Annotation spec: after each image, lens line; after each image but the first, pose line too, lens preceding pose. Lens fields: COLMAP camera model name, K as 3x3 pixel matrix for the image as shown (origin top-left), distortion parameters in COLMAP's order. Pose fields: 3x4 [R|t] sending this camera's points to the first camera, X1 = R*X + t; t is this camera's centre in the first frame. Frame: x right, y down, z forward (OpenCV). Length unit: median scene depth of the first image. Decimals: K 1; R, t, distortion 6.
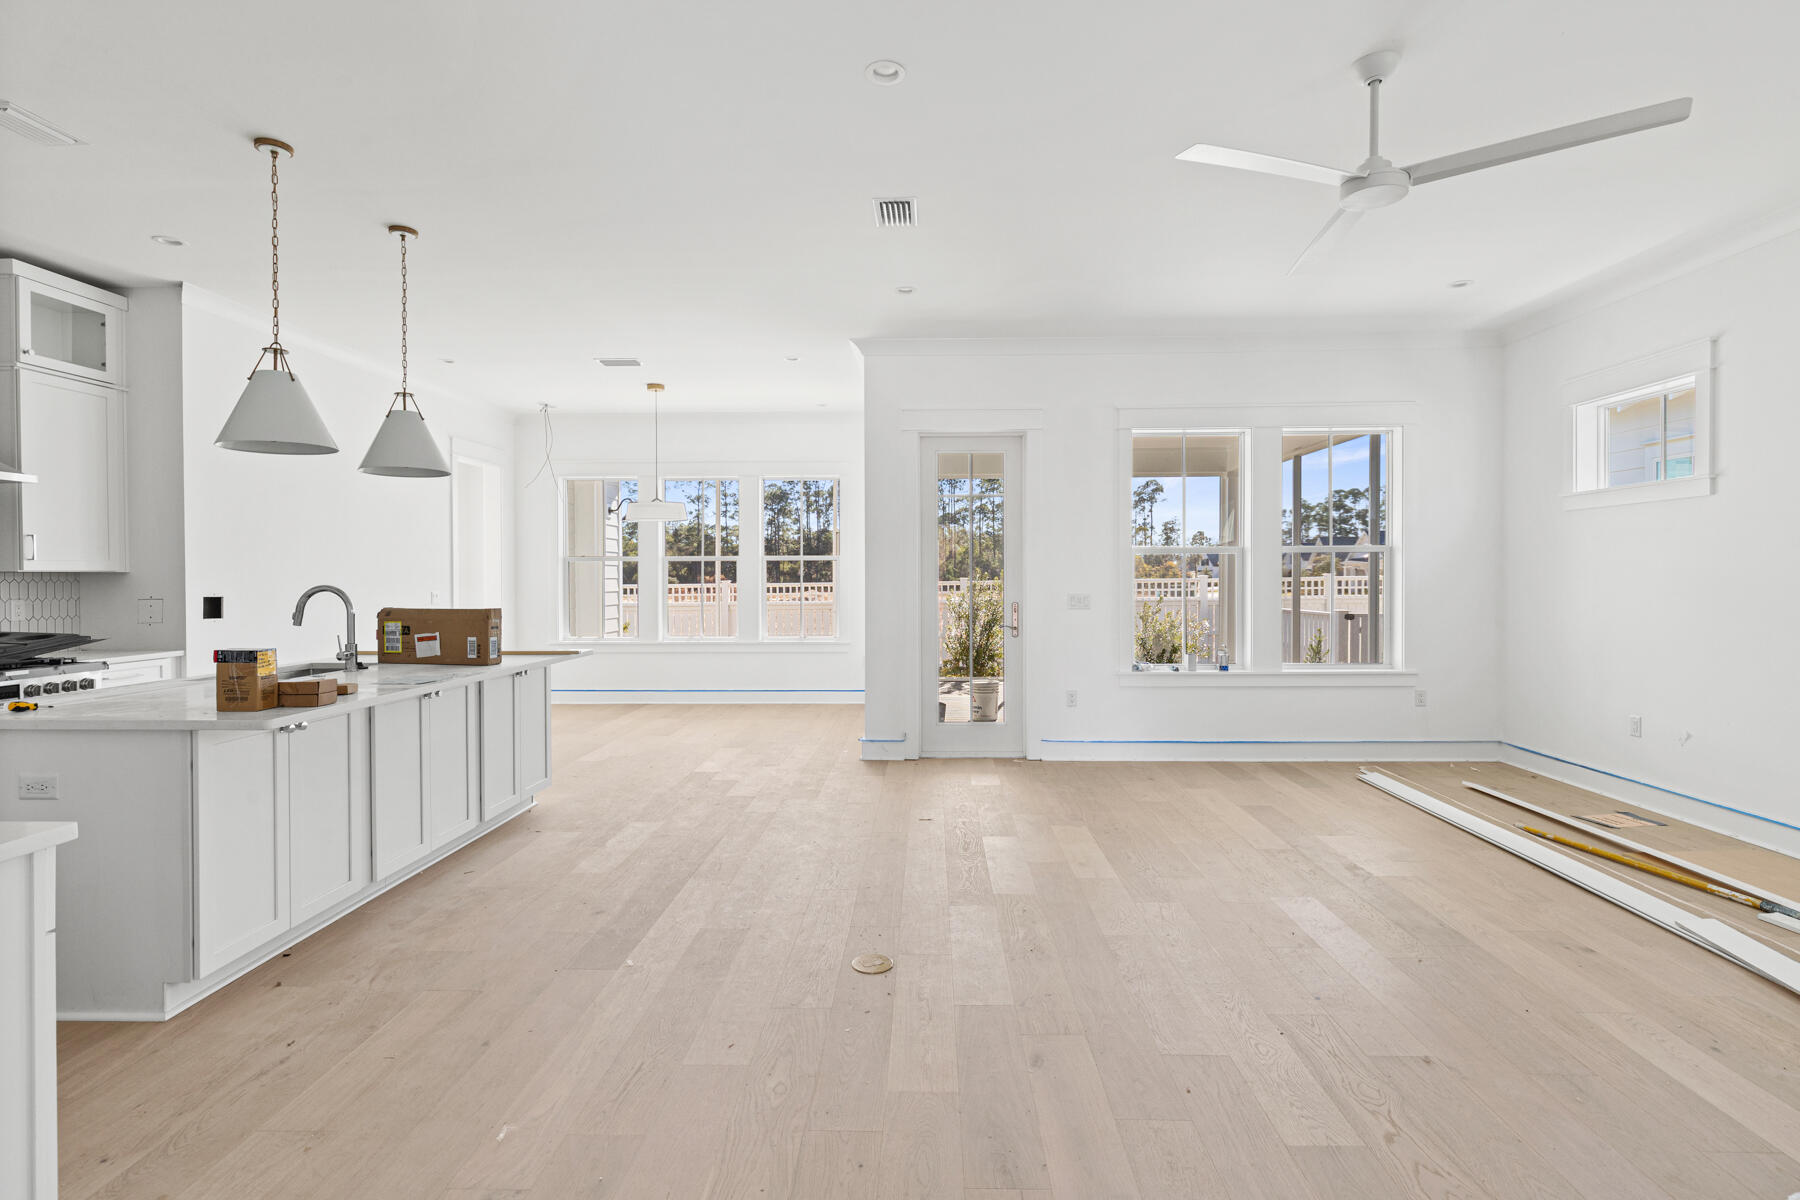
lens RADIAL K [[868.8, 0, 900.0], [0, 868.8, 600.0], [0, 0, 1]] dist [-0.001676, -0.000478]
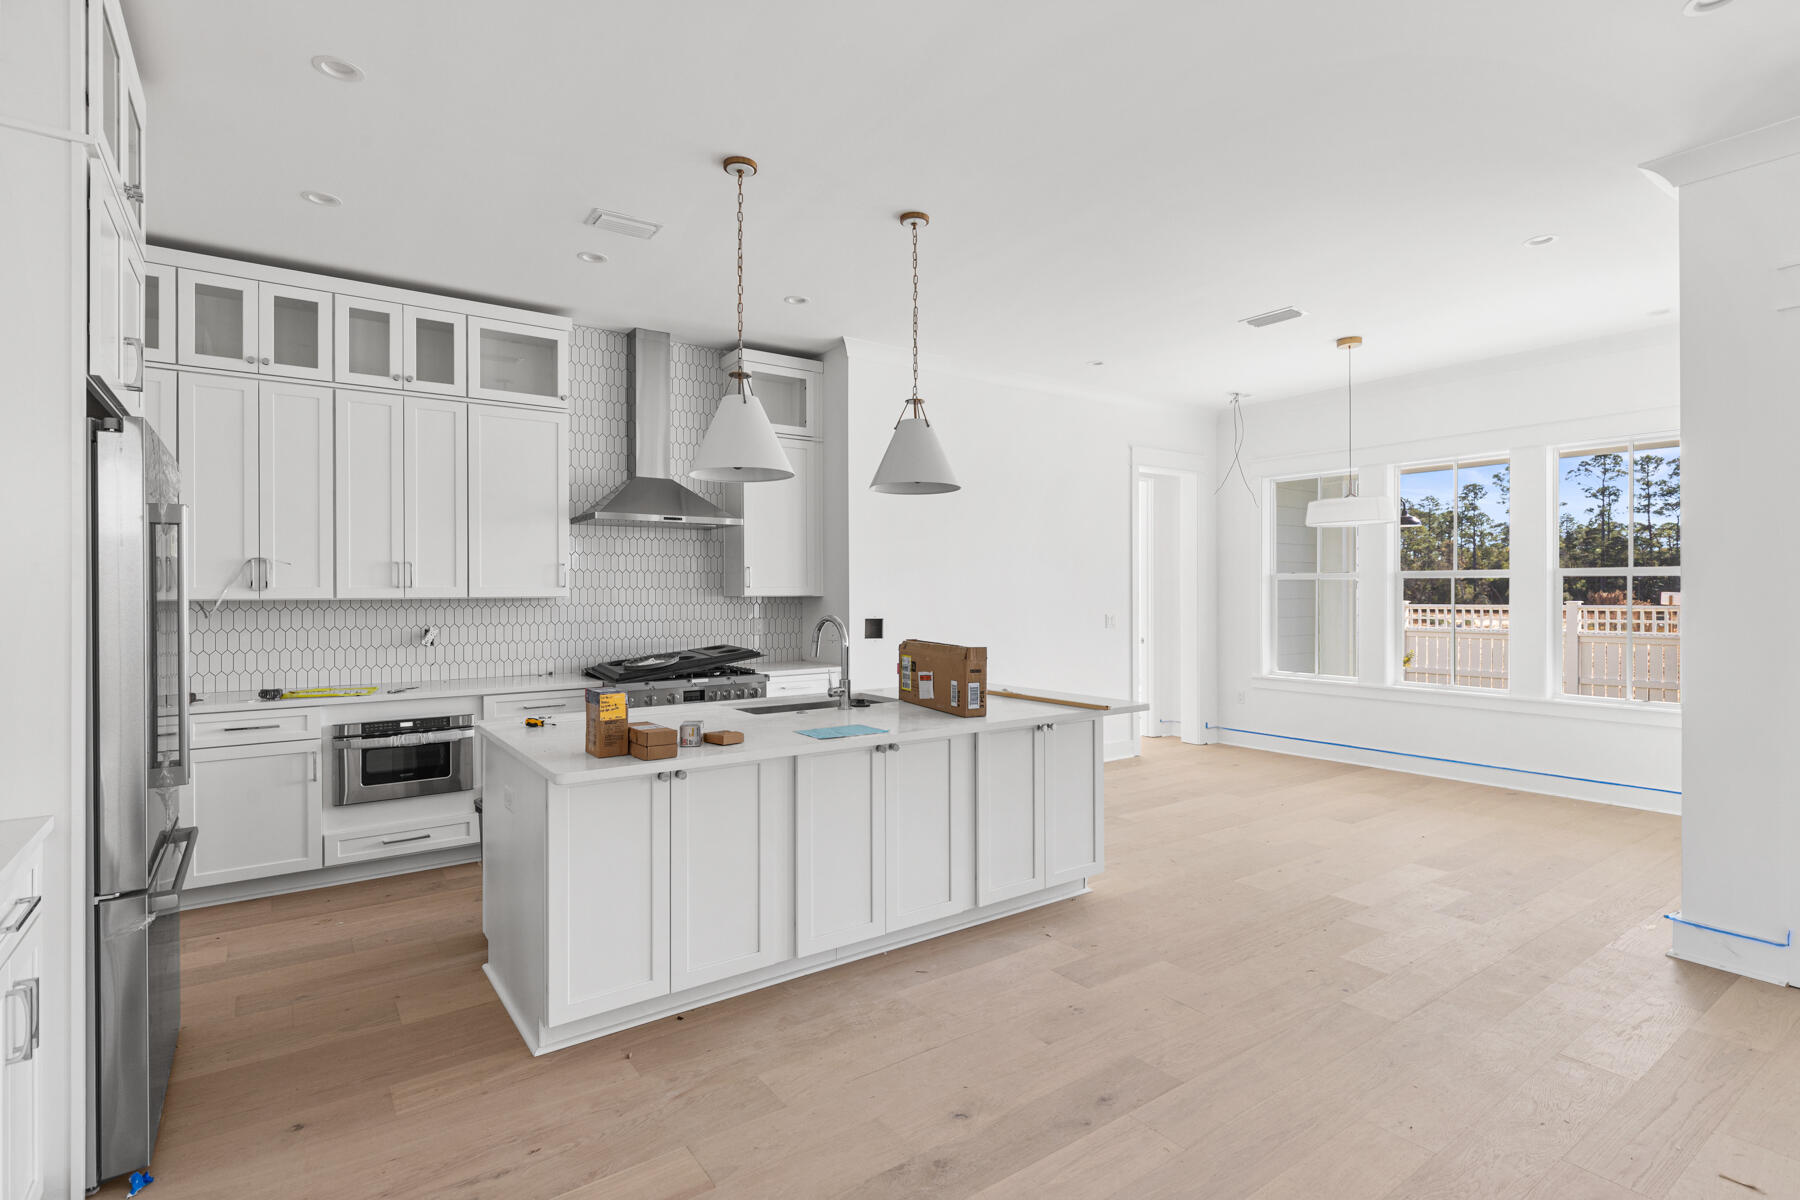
lens RADIAL K [[873.3, 0, 899.2], [0, 873.3, 596.2], [0, 0, 1]] dist [-0.000786, 0.000020]
pose [[0.608887, 0.004728, -0.793243, 0.126290], [-0.020673, 0.999737, -0.009909, -0.026966], [0.792987, 0.022433, 0.608825, 0.436268]]
